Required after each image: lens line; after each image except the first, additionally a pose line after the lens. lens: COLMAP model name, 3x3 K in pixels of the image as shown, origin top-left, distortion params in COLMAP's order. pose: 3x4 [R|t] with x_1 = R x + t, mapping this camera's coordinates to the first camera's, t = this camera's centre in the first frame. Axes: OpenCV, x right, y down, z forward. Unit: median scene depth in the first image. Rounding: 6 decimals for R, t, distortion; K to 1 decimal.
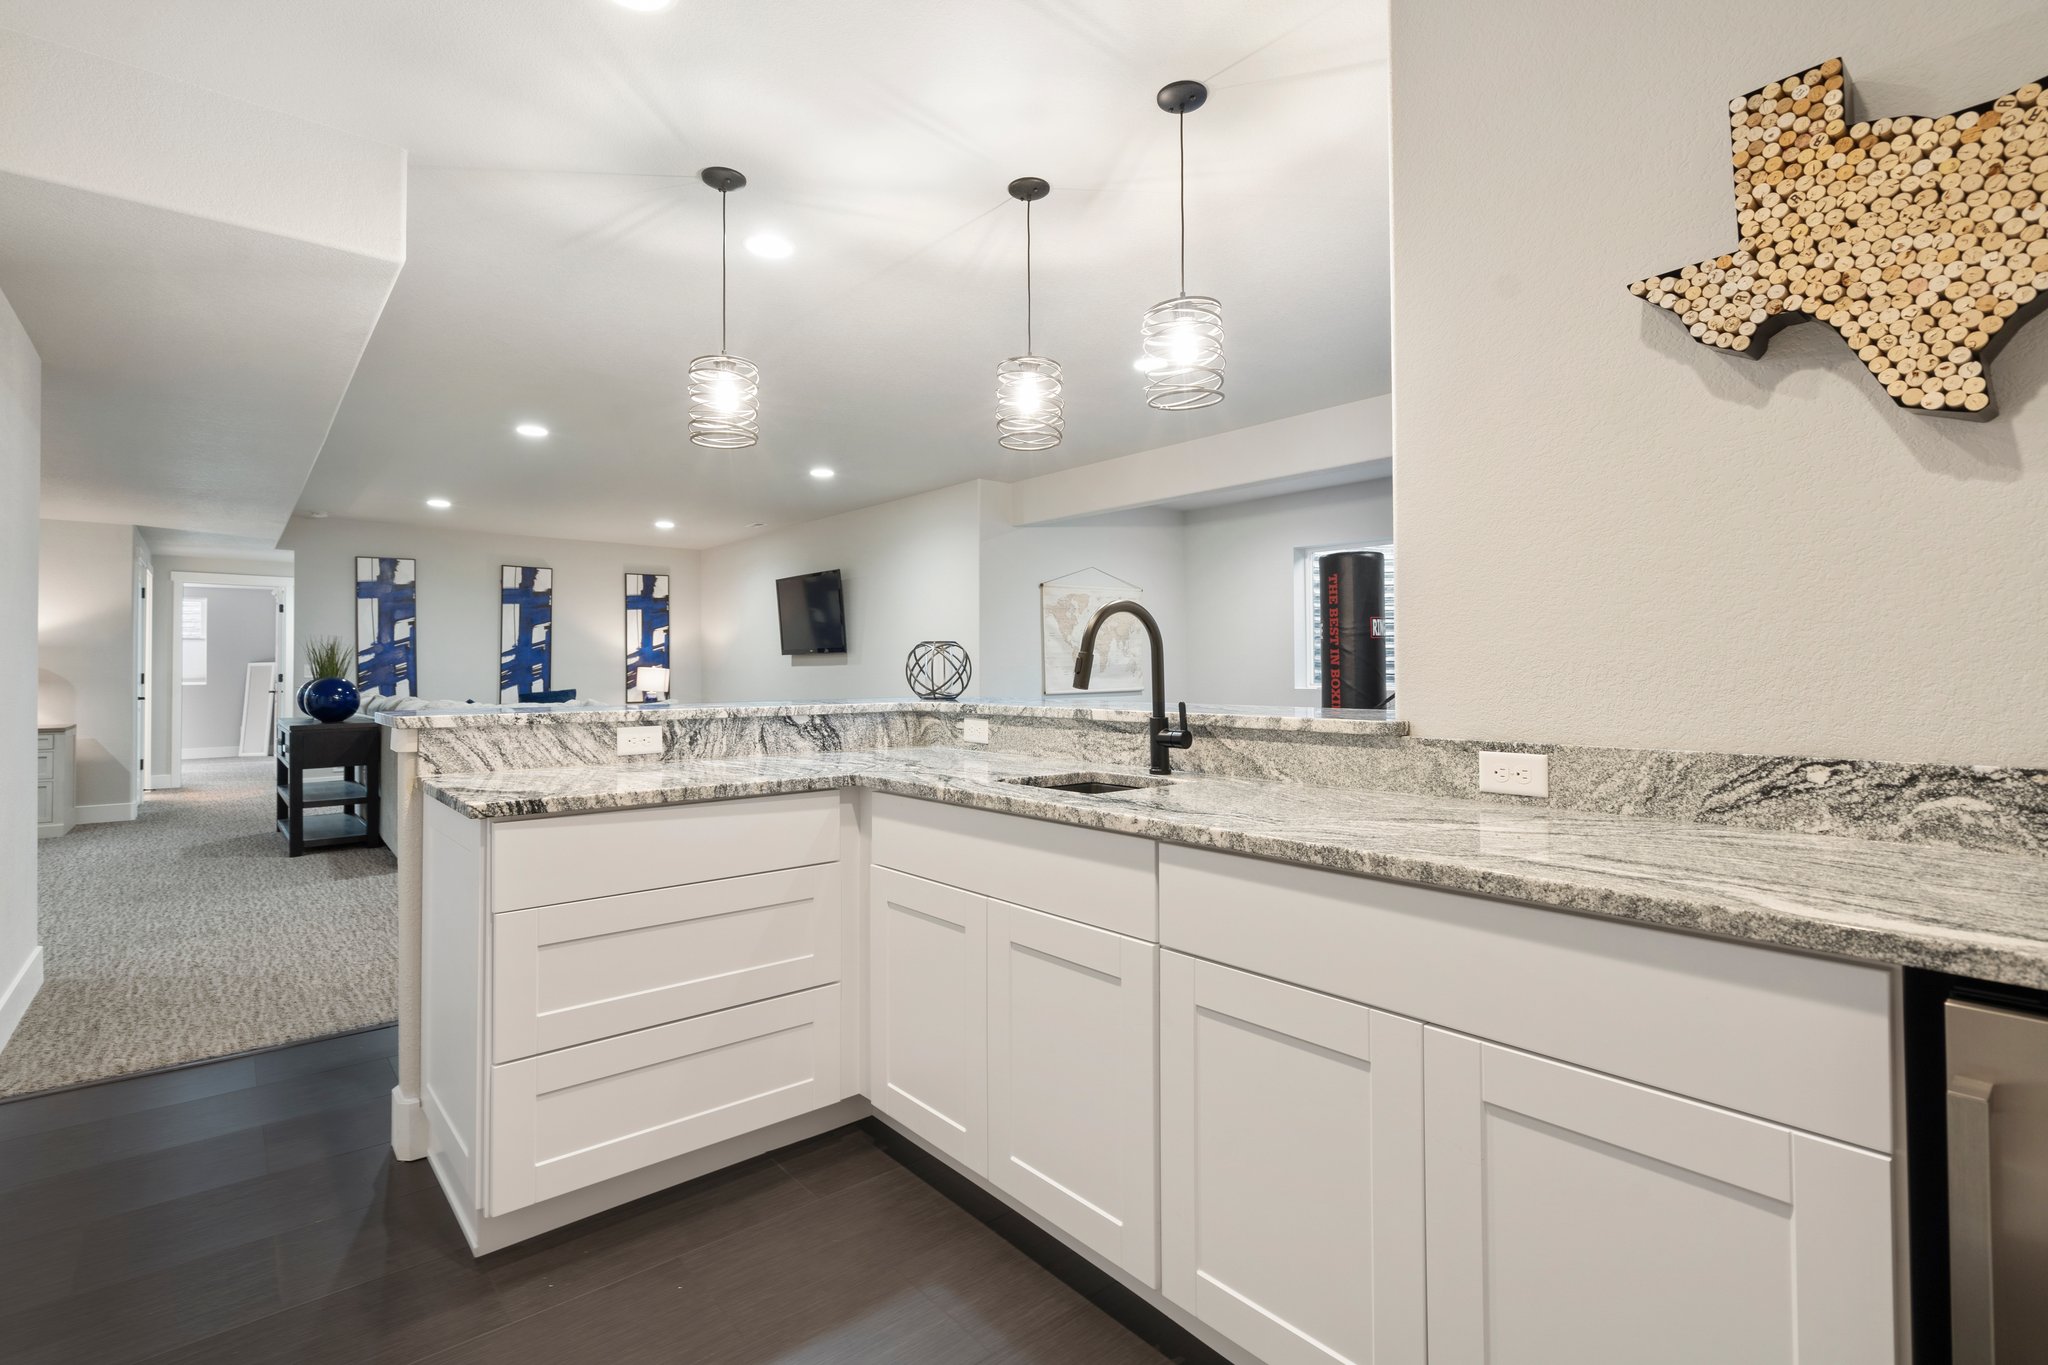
lens RADIAL K [[948.4, 0, 1028.2], [0, 948.4, 654.8], [0, 0, 1]] dist [-0.007144, 0.002012]
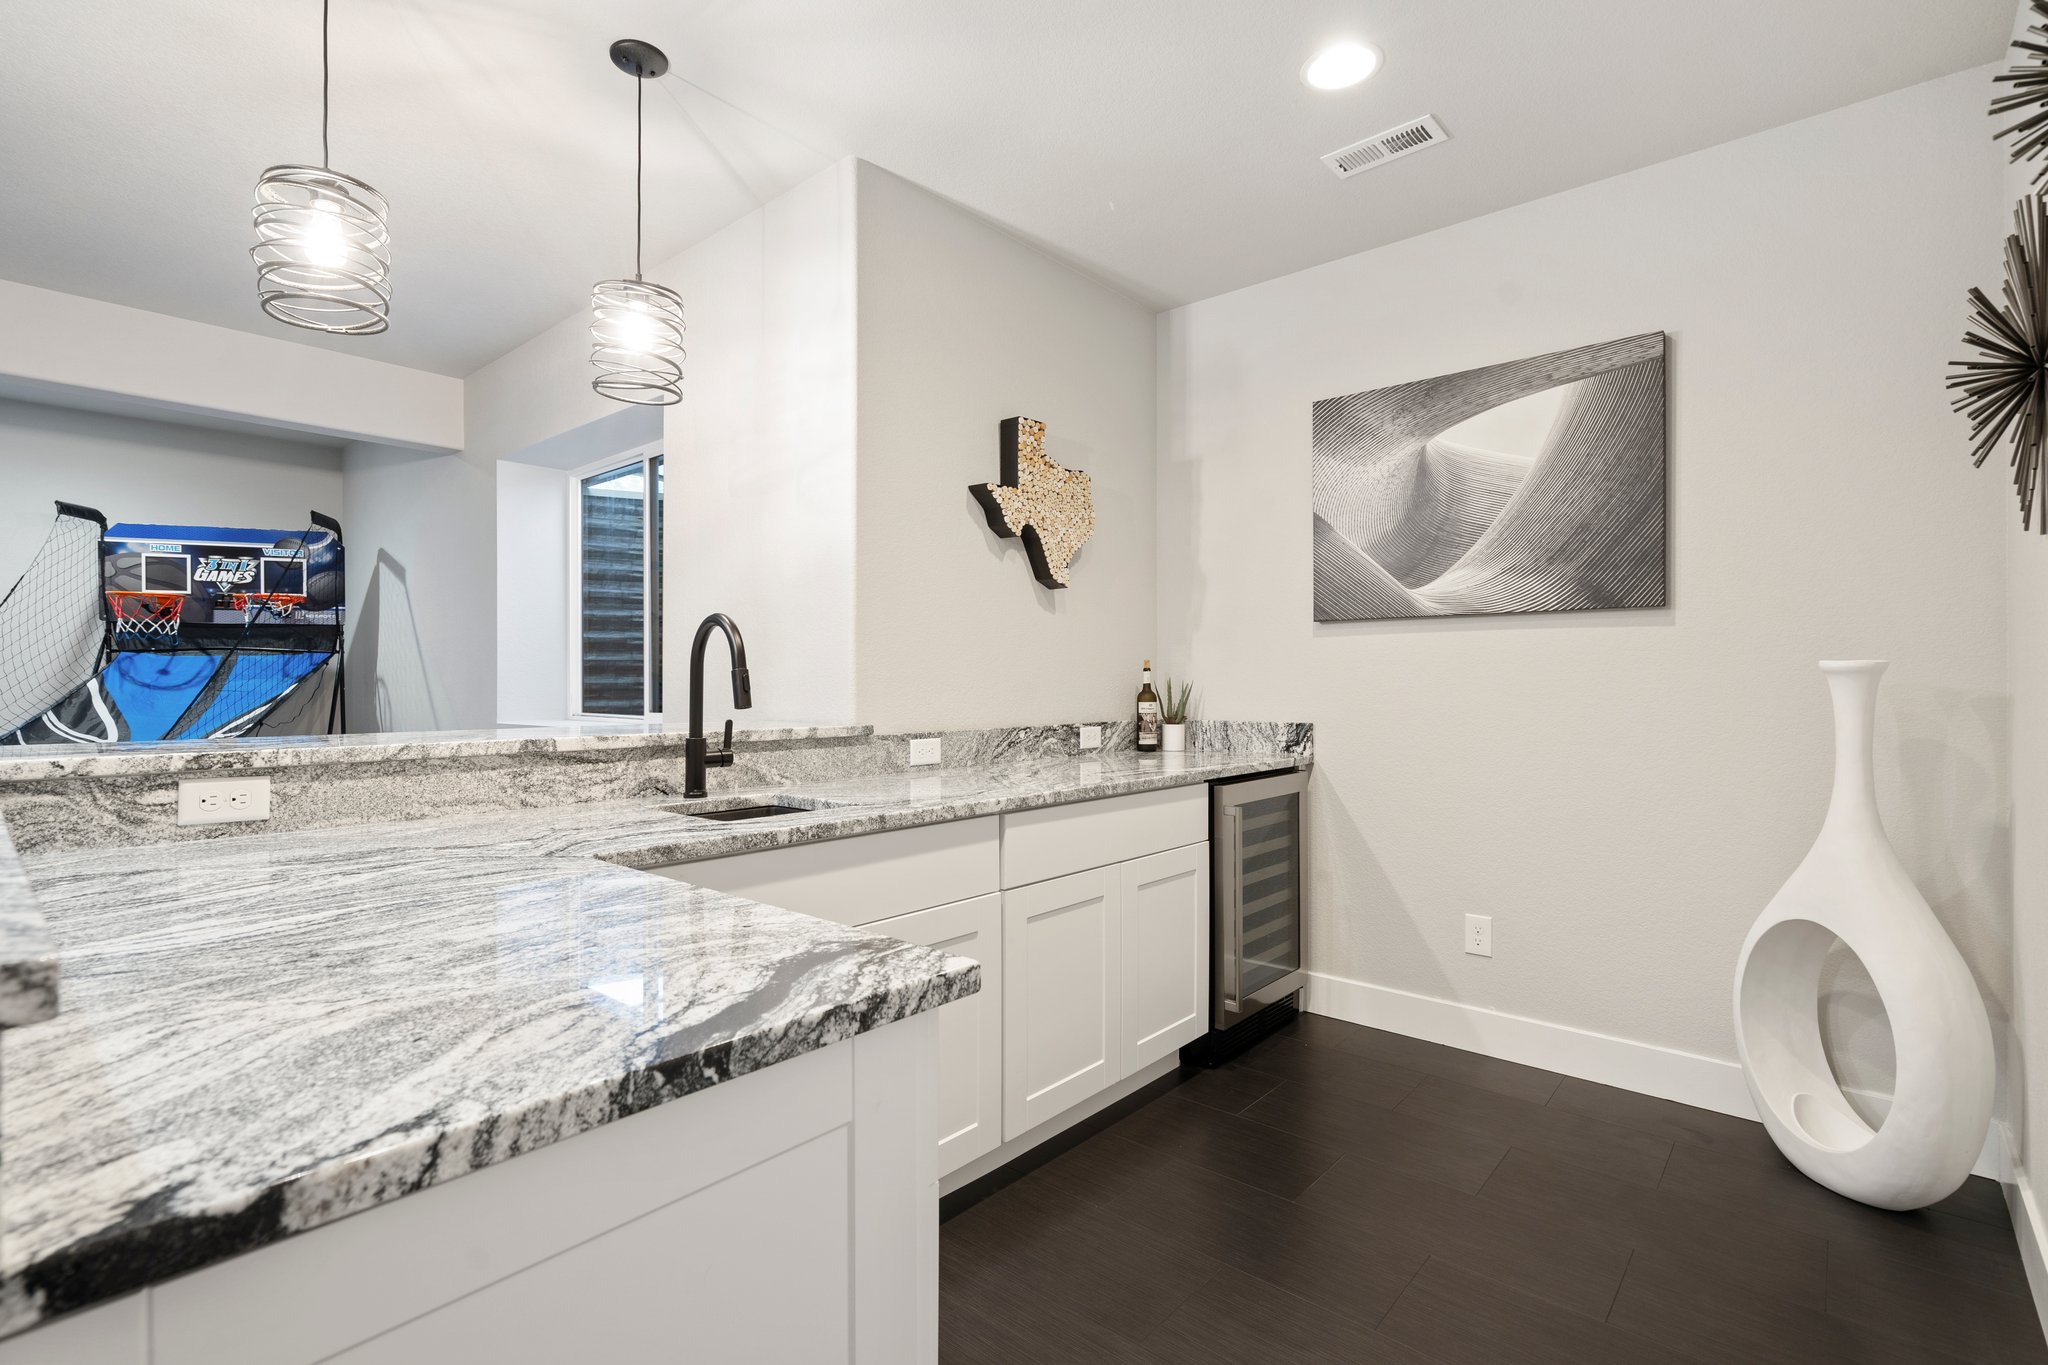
lens RADIAL K [[948.4, 0, 1013.9], [0, 948.4, 674.7], [0, 0, 1]] dist [-0.007144, 0.002012]
pose [[-0.140533, 0.011546, 0.990009, -1.063290], [-0.016745, 0.999761, -0.014037, 0.013806], [-0.989934, -0.018551, -0.140306, 1.034336]]
